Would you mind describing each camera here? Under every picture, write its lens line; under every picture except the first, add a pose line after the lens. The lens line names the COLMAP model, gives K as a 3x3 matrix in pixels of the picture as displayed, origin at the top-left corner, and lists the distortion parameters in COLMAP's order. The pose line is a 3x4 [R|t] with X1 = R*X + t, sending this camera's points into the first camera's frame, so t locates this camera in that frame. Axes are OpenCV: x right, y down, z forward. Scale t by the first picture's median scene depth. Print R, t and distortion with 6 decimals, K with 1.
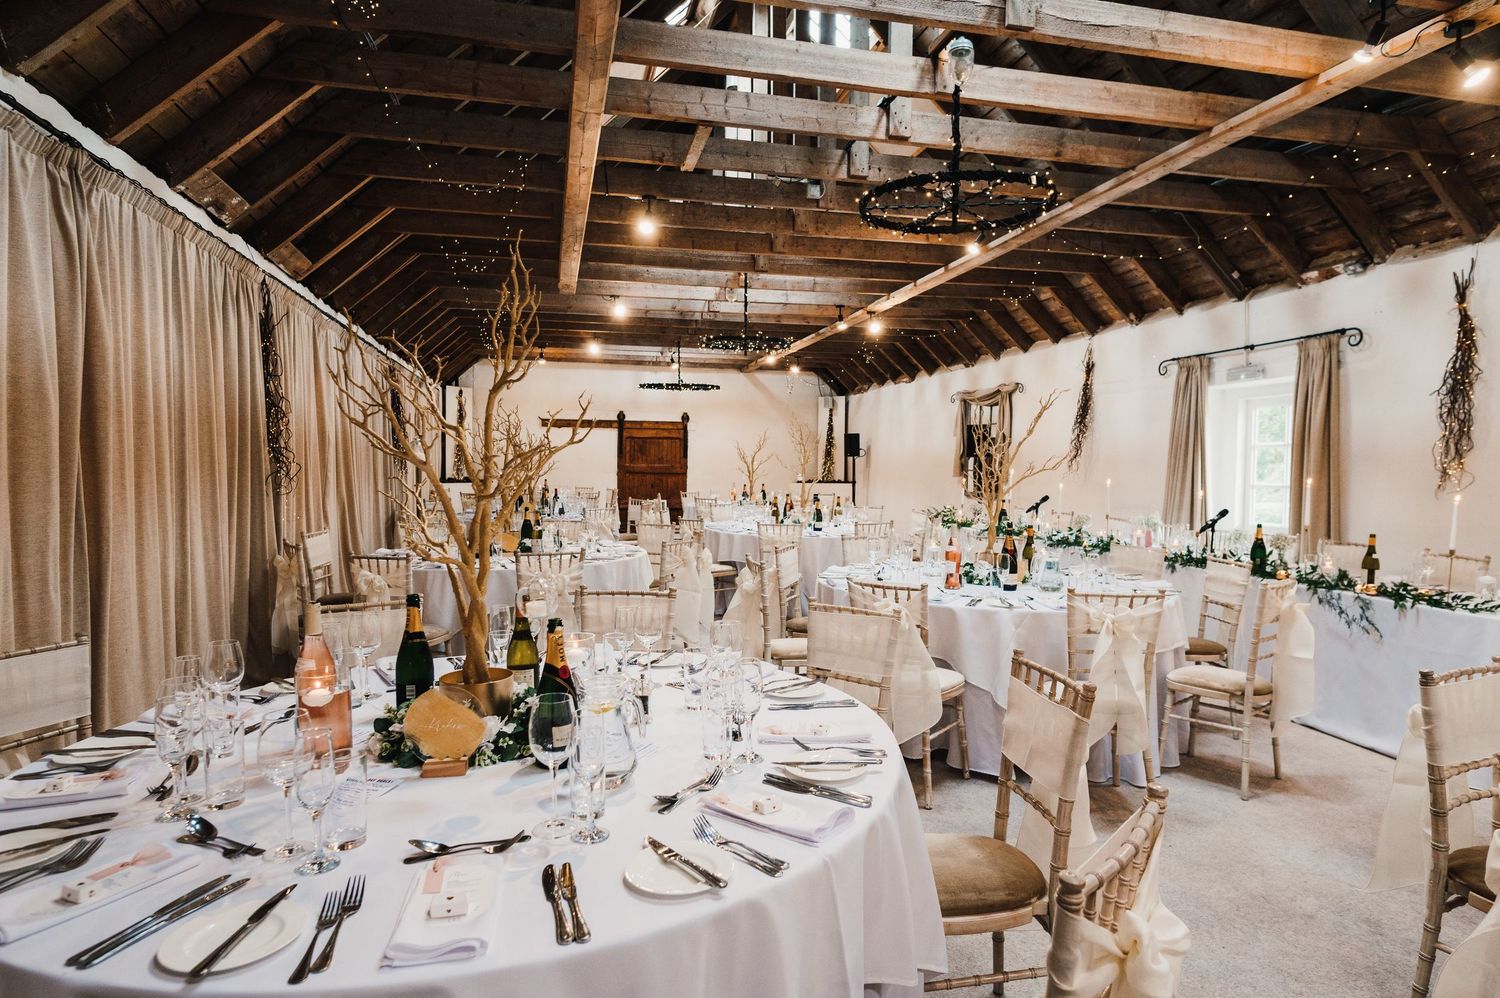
lens RADIAL K [[856.9, 0, 750.0], [0, 856.9, 499.0], [0, 0, 1]] dist [0.004894, 0.000734]
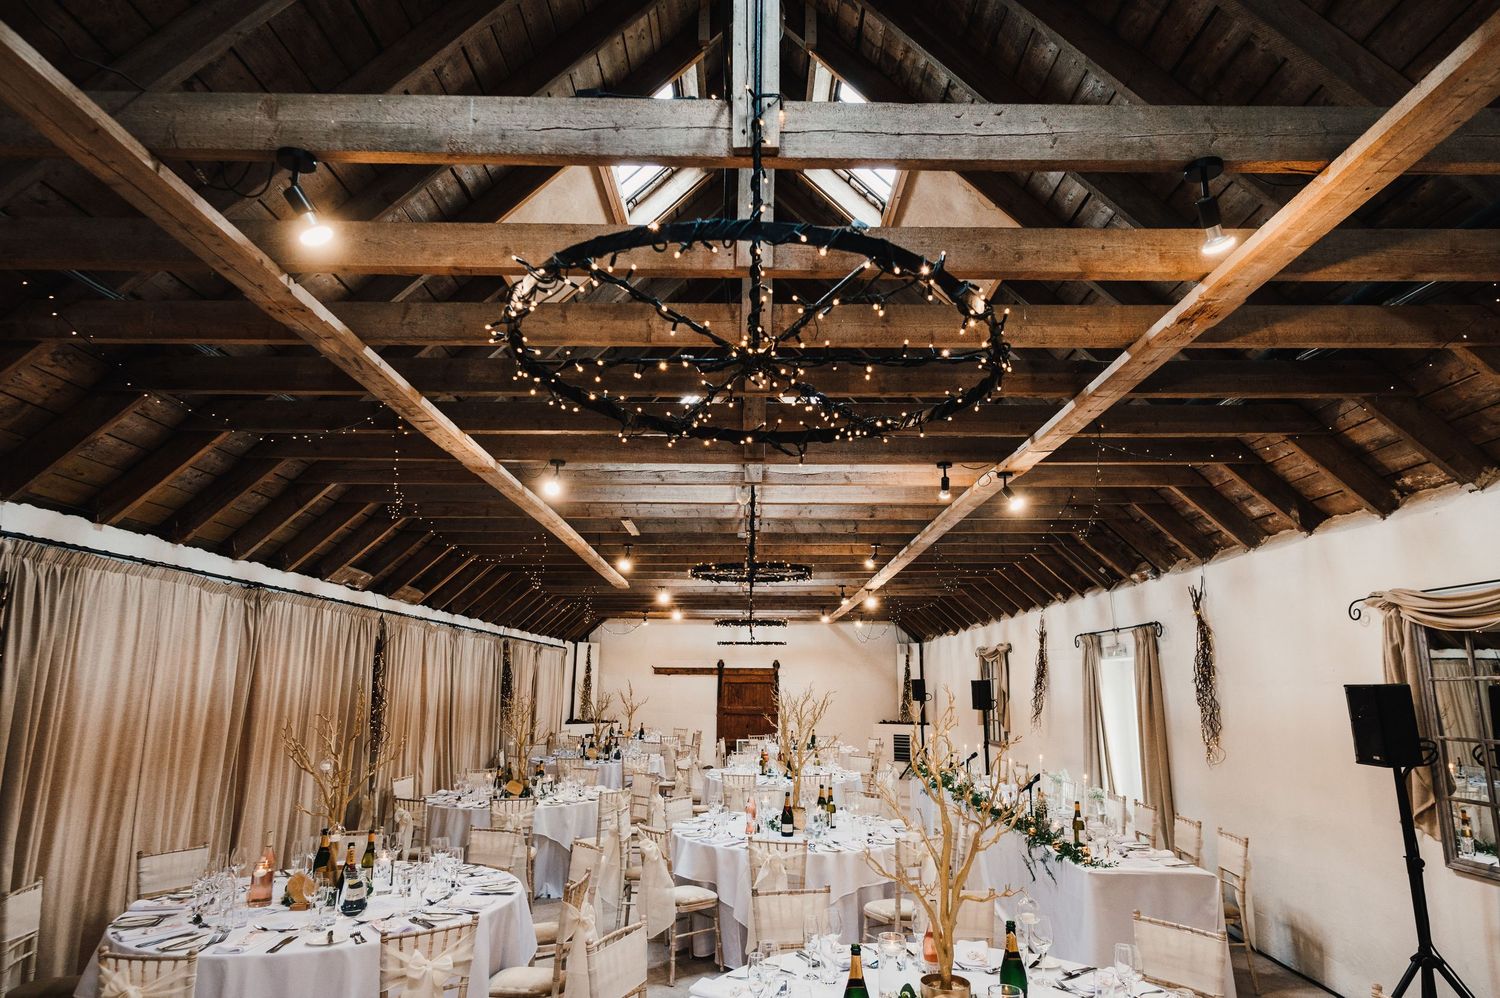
lens RADIAL K [[856.9, 0, 750.0], [0, 856.9, 499.0], [0, 0, 1]] dist [0.004894, 0.000734]
pose [[0.971374, -0.053205, -0.231522, 0.362240], [-0.006601, 0.968175, -0.250188, -0.048411], [0.237465, 0.244554, 0.940108, -0.302867]]
